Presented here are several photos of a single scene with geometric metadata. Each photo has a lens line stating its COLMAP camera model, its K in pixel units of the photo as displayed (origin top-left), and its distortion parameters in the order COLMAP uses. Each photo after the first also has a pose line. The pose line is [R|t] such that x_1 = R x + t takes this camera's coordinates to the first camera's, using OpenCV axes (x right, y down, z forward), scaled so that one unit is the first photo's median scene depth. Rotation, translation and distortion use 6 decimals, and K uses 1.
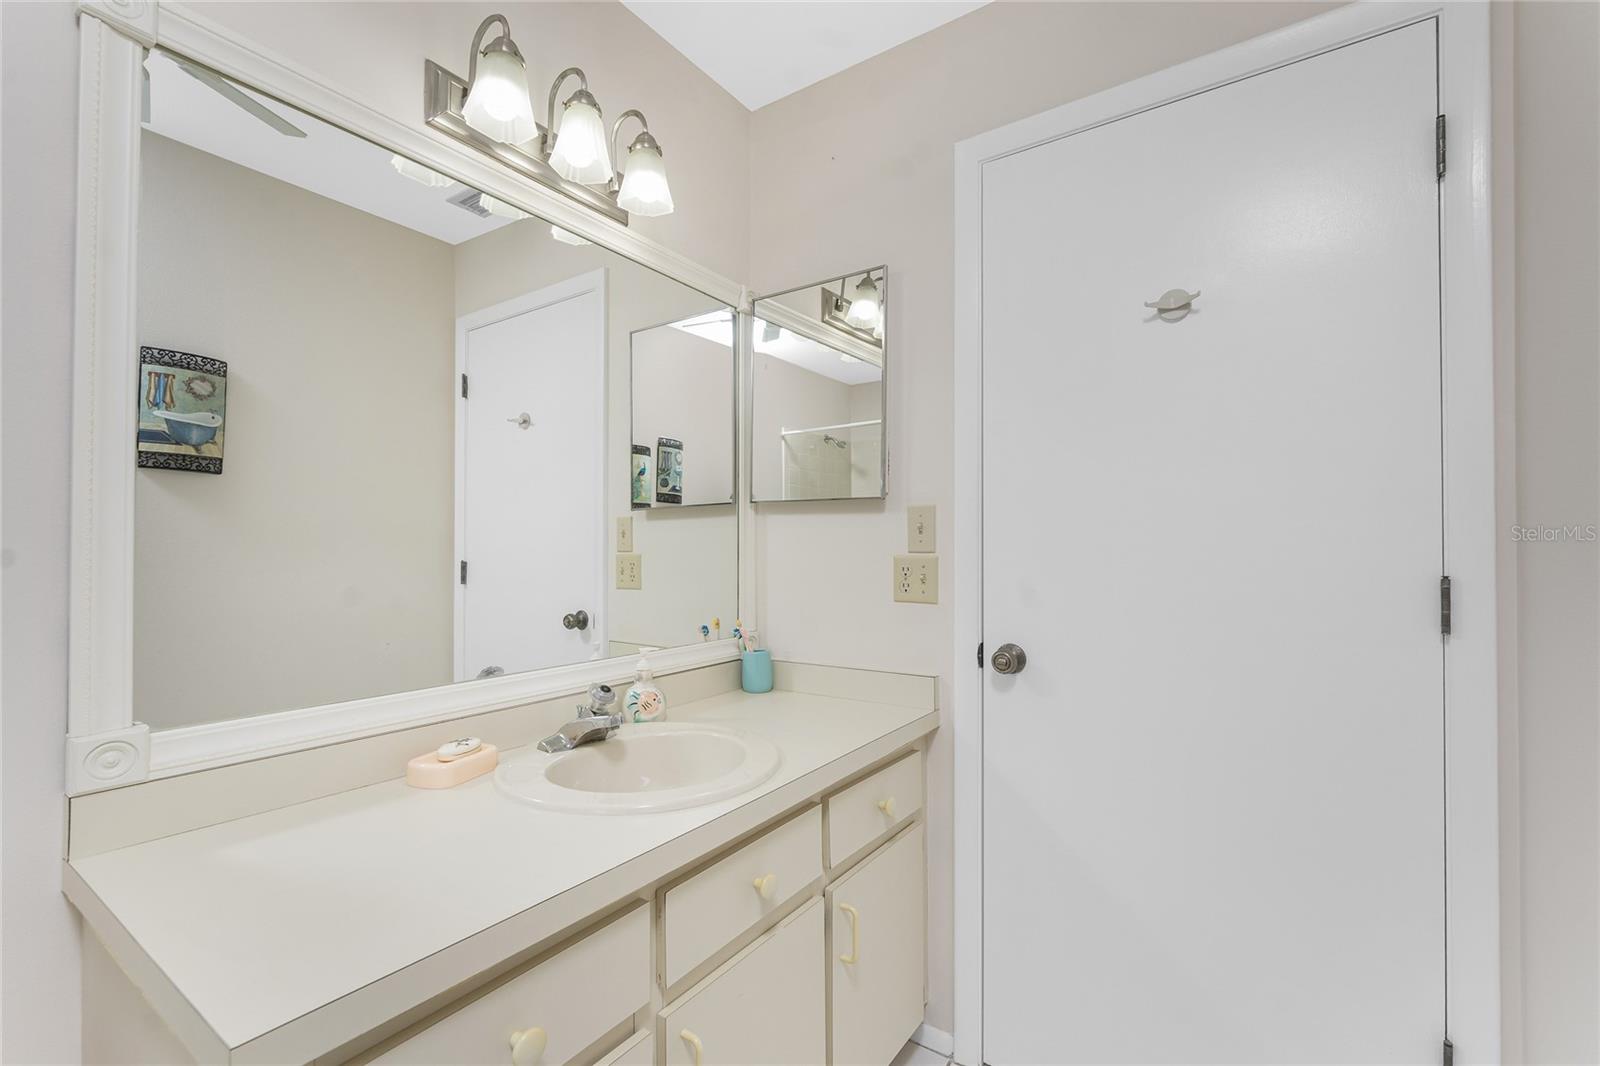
lens RADIAL K [[678.2, 0, 802.5], [0, 678.2, 533.3], [0, 0, 1]] dist [-0.000506, 0.000312]
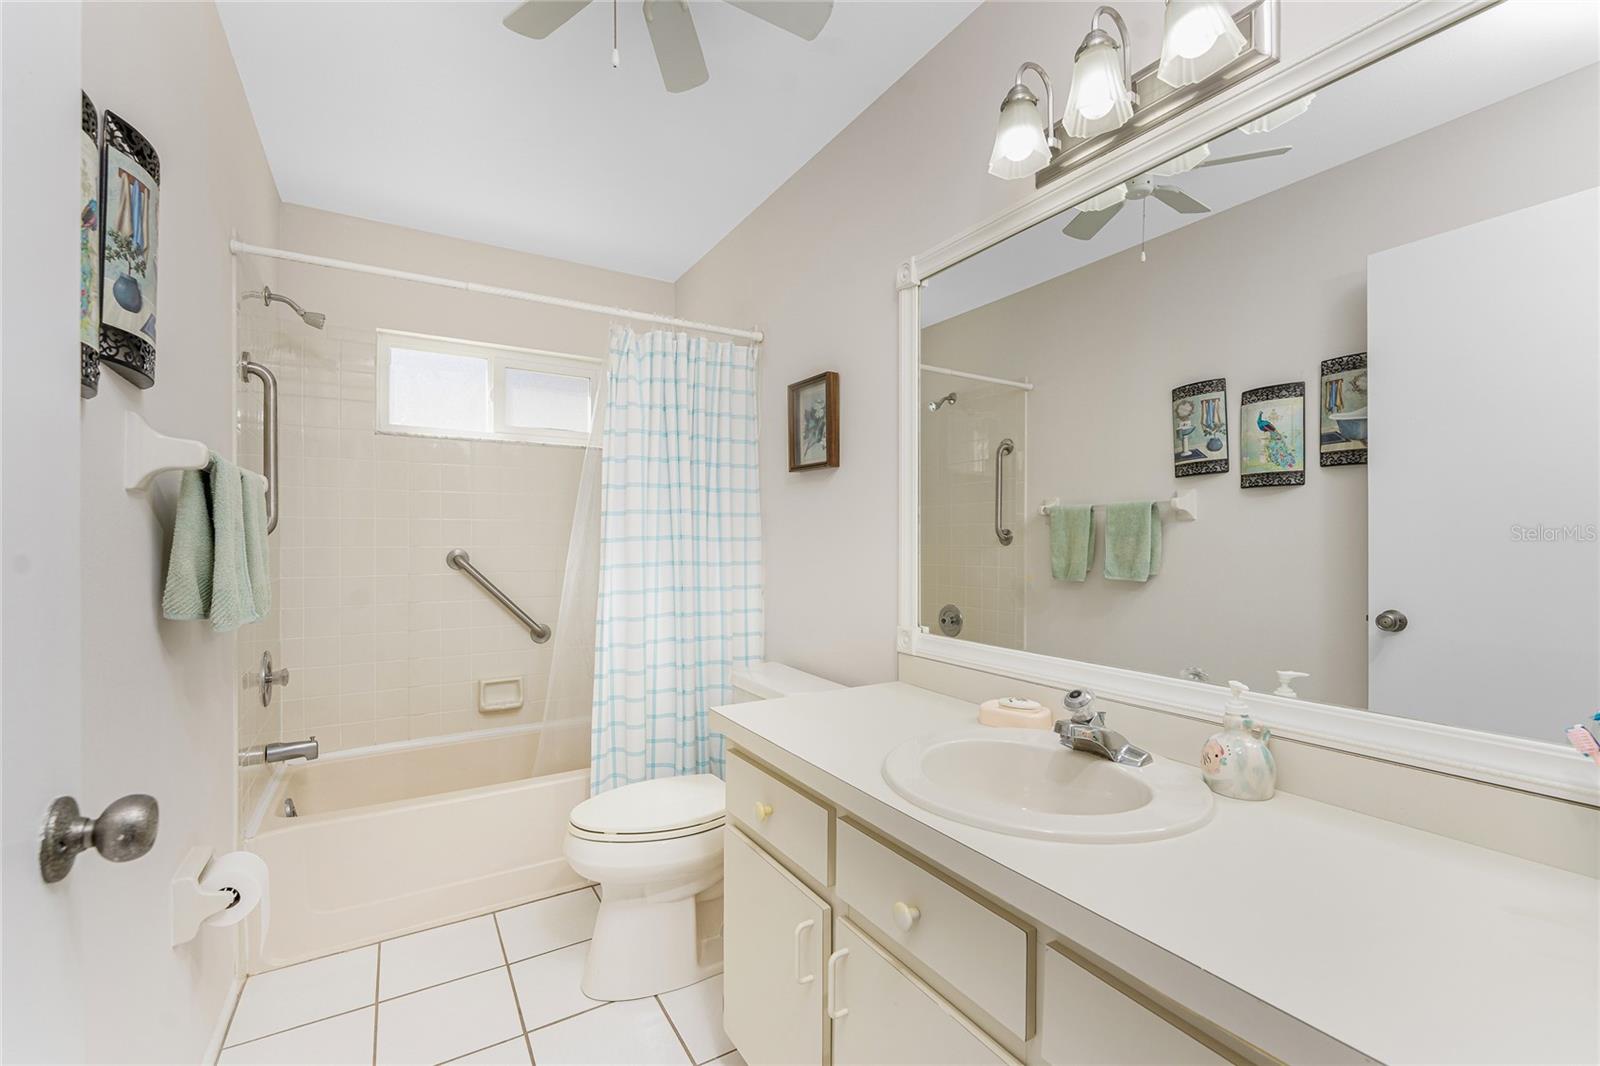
lens RADIAL K [[678.2, 0, 798.7], [0, 678.2, 535.6], [0, 0, 1]] dist [-0.000506, 0.000312]
pose [[-0.403410, 0.004507, -0.915008, 0.431823], [0.011593, 0.999933, -0.000186, 0.009559], [0.914946, -0.010683, -0.403435, 0.646007]]
